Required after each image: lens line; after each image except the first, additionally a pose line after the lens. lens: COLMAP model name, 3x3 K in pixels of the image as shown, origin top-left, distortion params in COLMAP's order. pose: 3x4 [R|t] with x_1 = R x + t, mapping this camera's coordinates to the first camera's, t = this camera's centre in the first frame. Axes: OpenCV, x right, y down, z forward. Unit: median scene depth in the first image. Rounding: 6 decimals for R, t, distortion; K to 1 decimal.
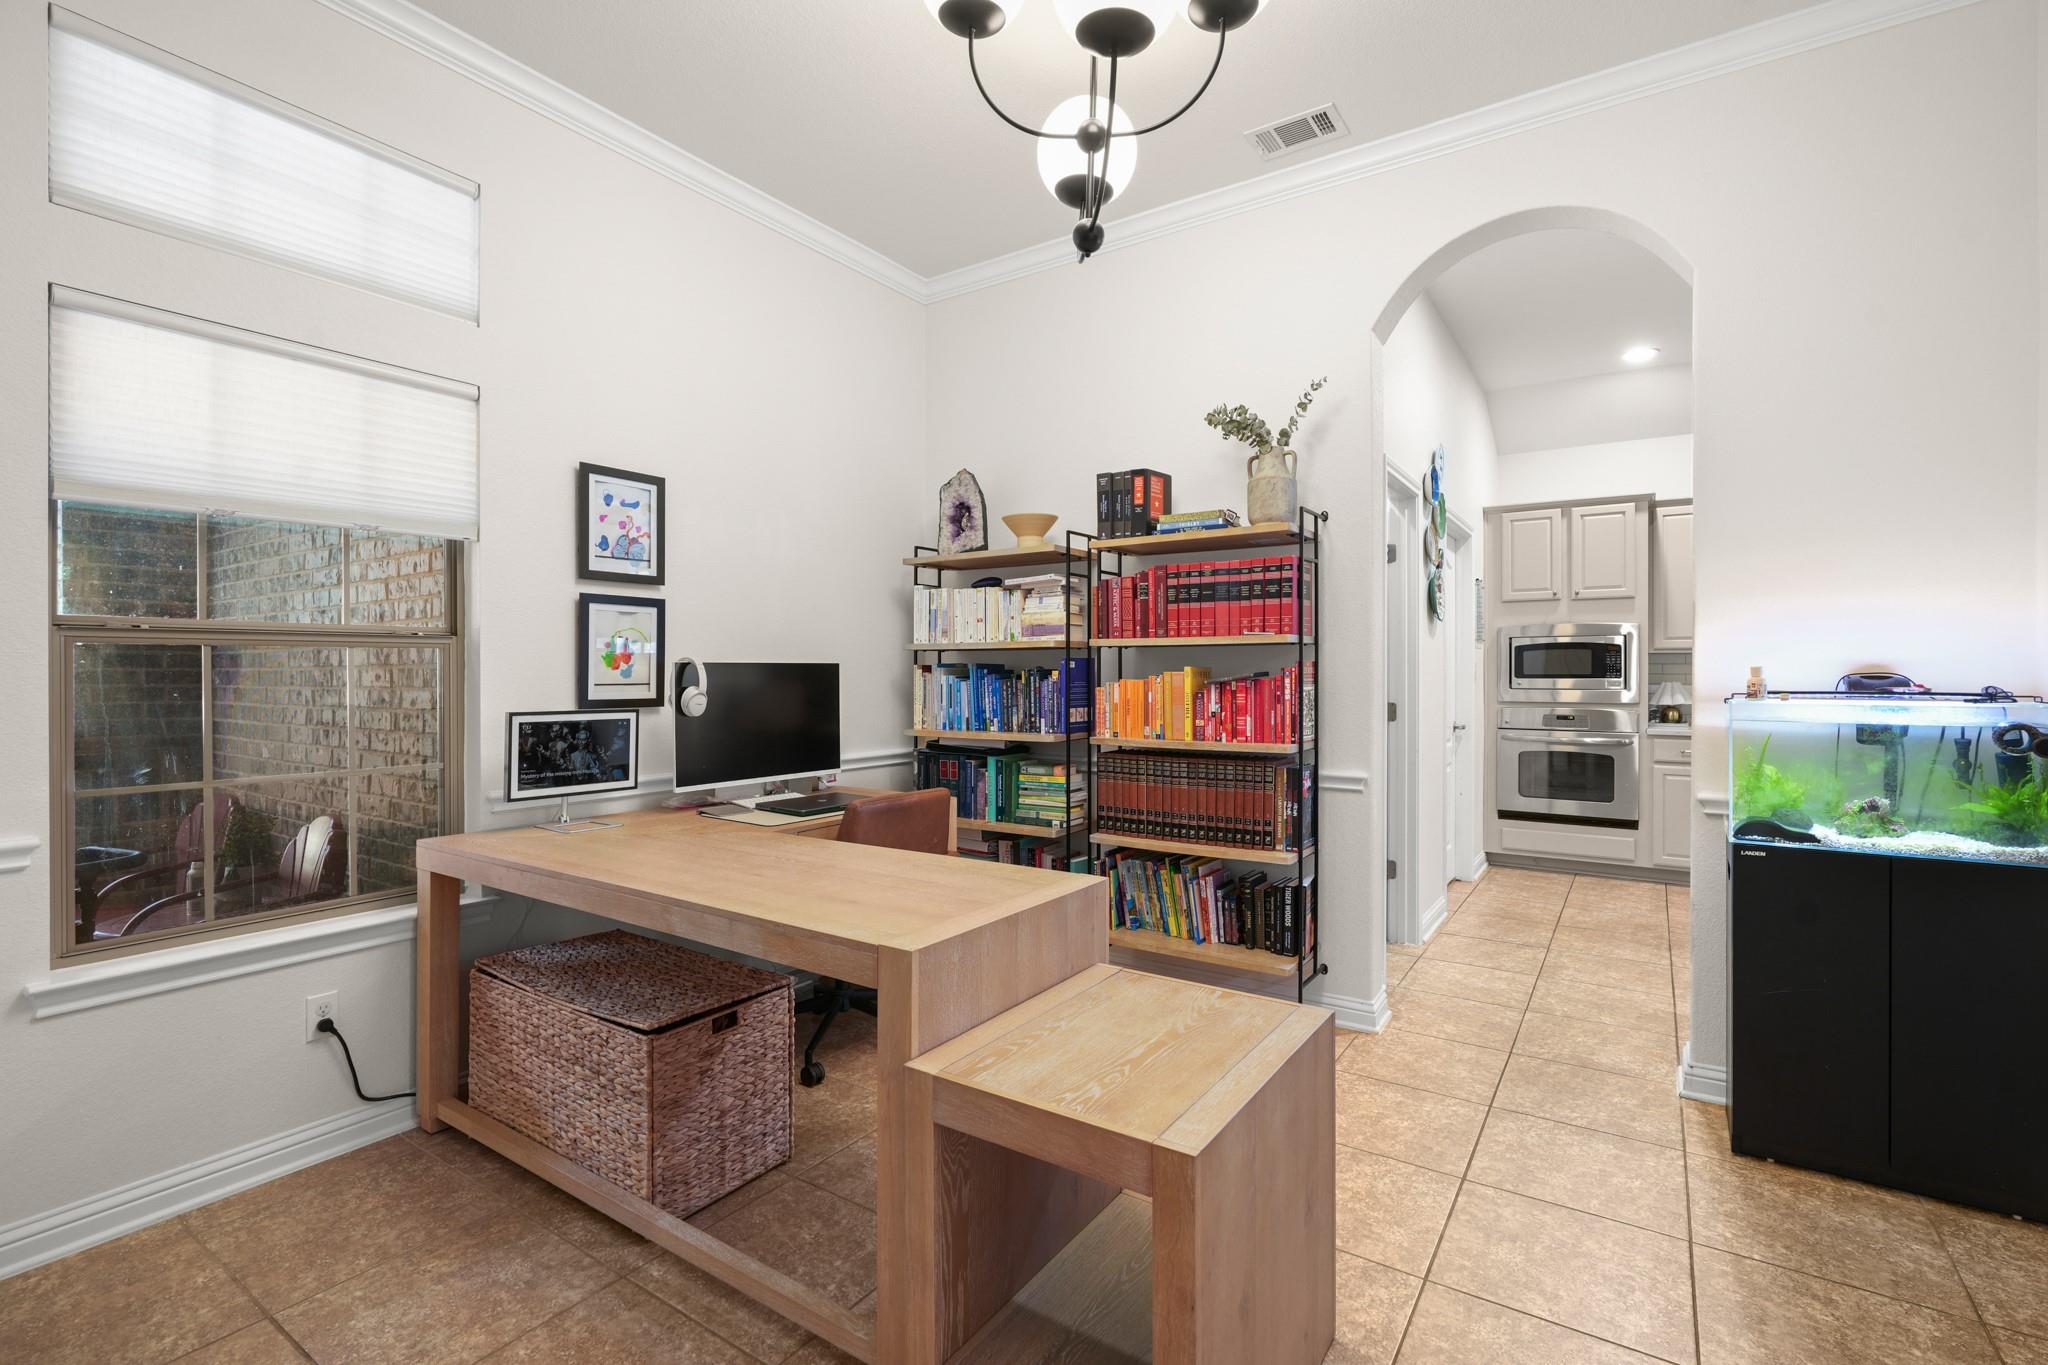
lens RADIAL K [[960.8, 0, 1046.5], [0, 960.8, 673.8], [0, 0, 1]] dist [-0.000376, -0.000018]
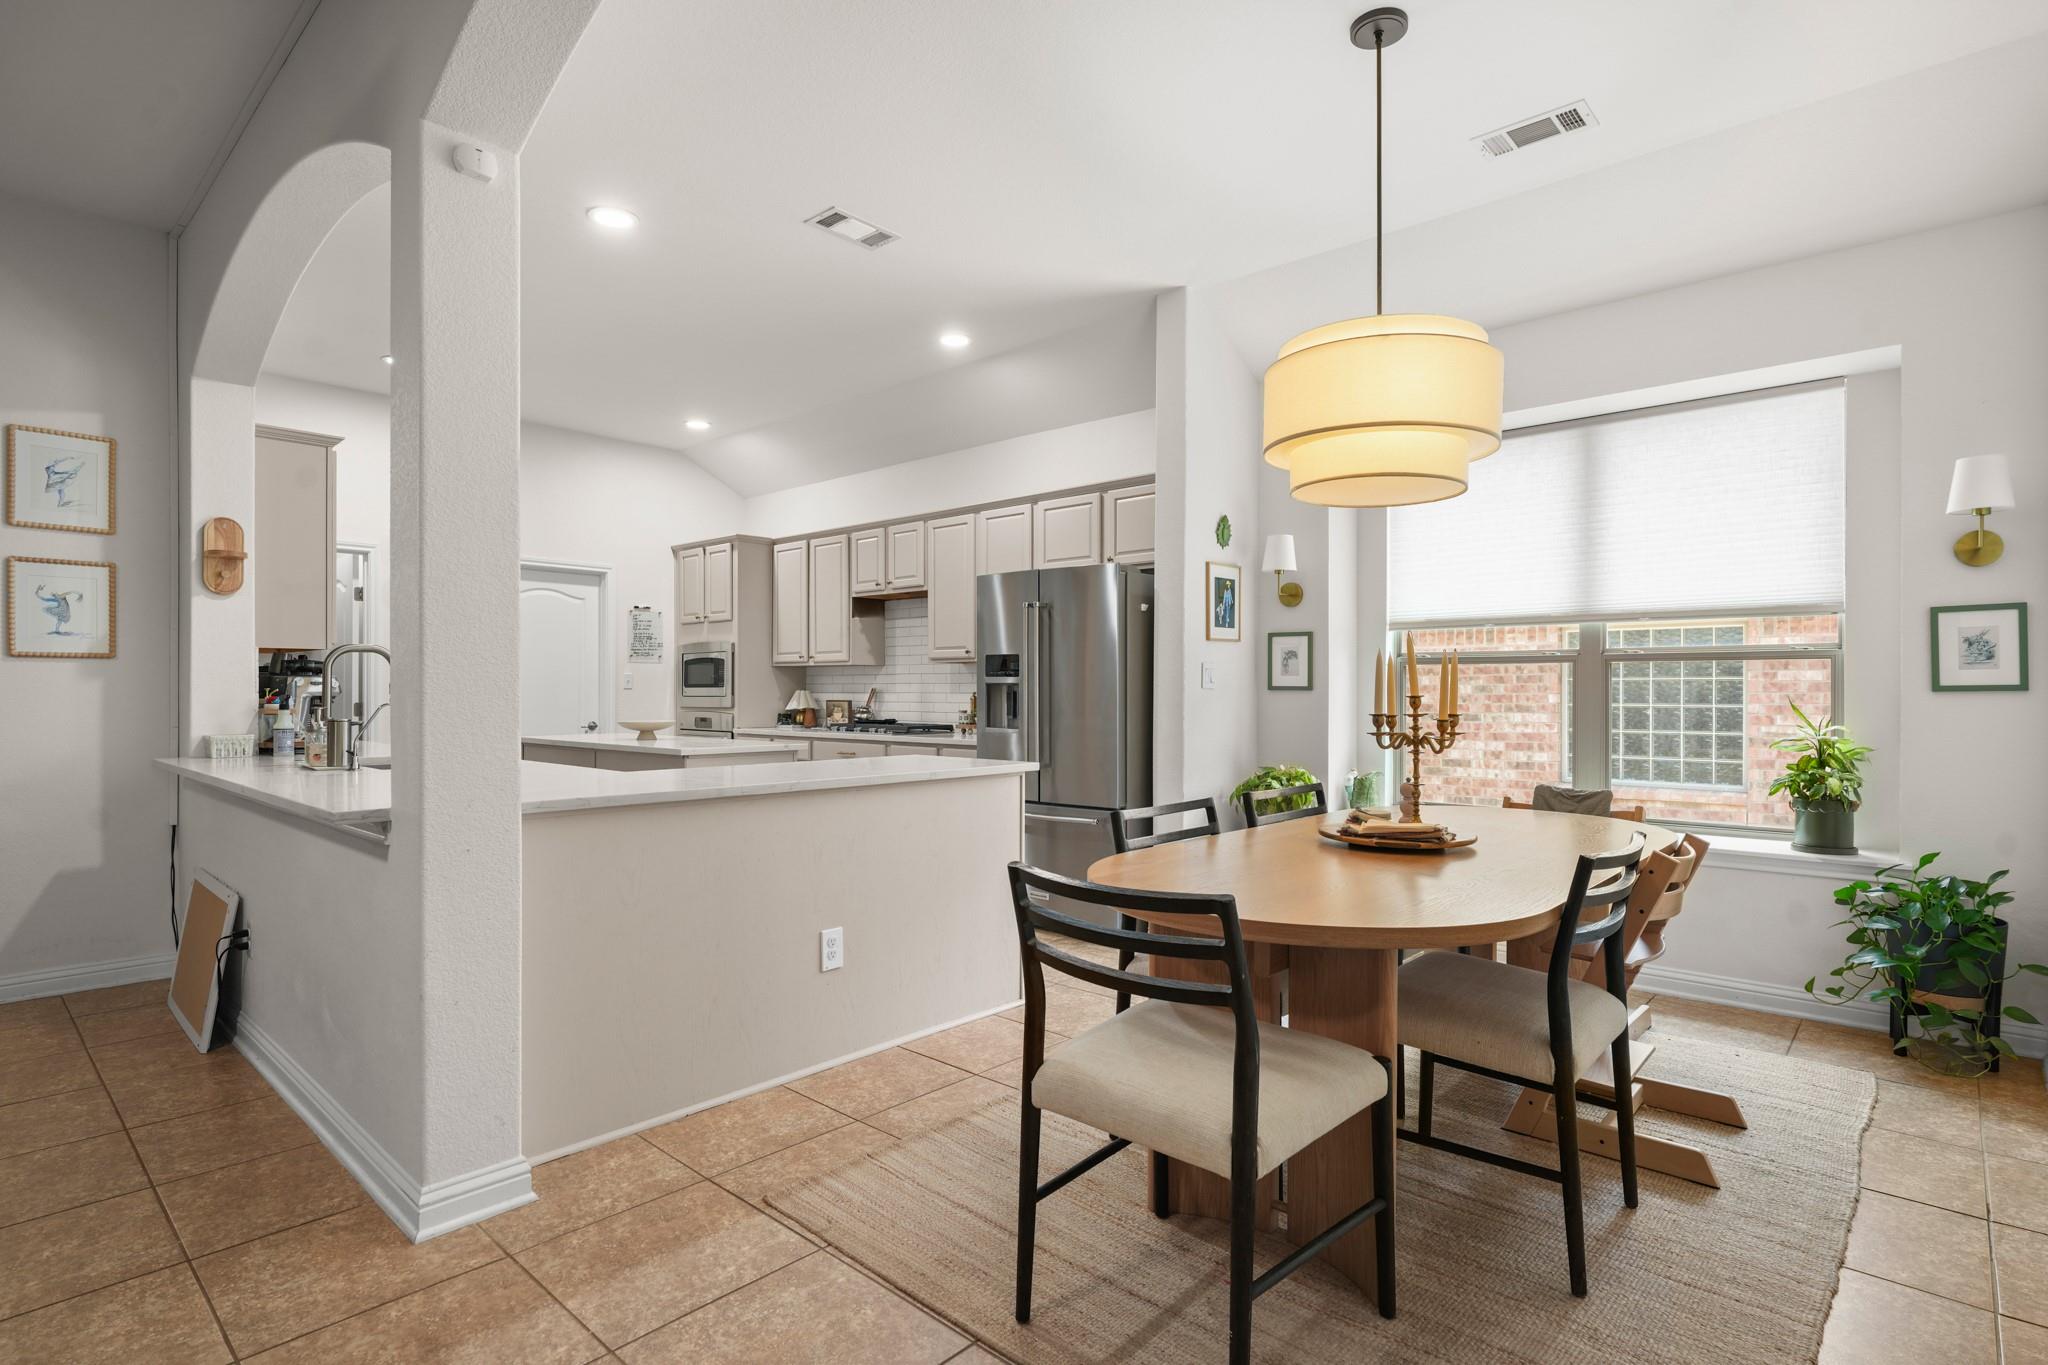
lens RADIAL K [[1013.7, 0, 1020.1], [0, 1013.7, 686.6], [0, 0, 1]] dist [-0.004657, 0.000447]
pose [[0.984767, 0.000363, -0.173877, 2.087828], [-0.001330, 0.999984, -0.005448, 0.018471], [0.173873, 0.005596, 0.984752, -0.343445]]
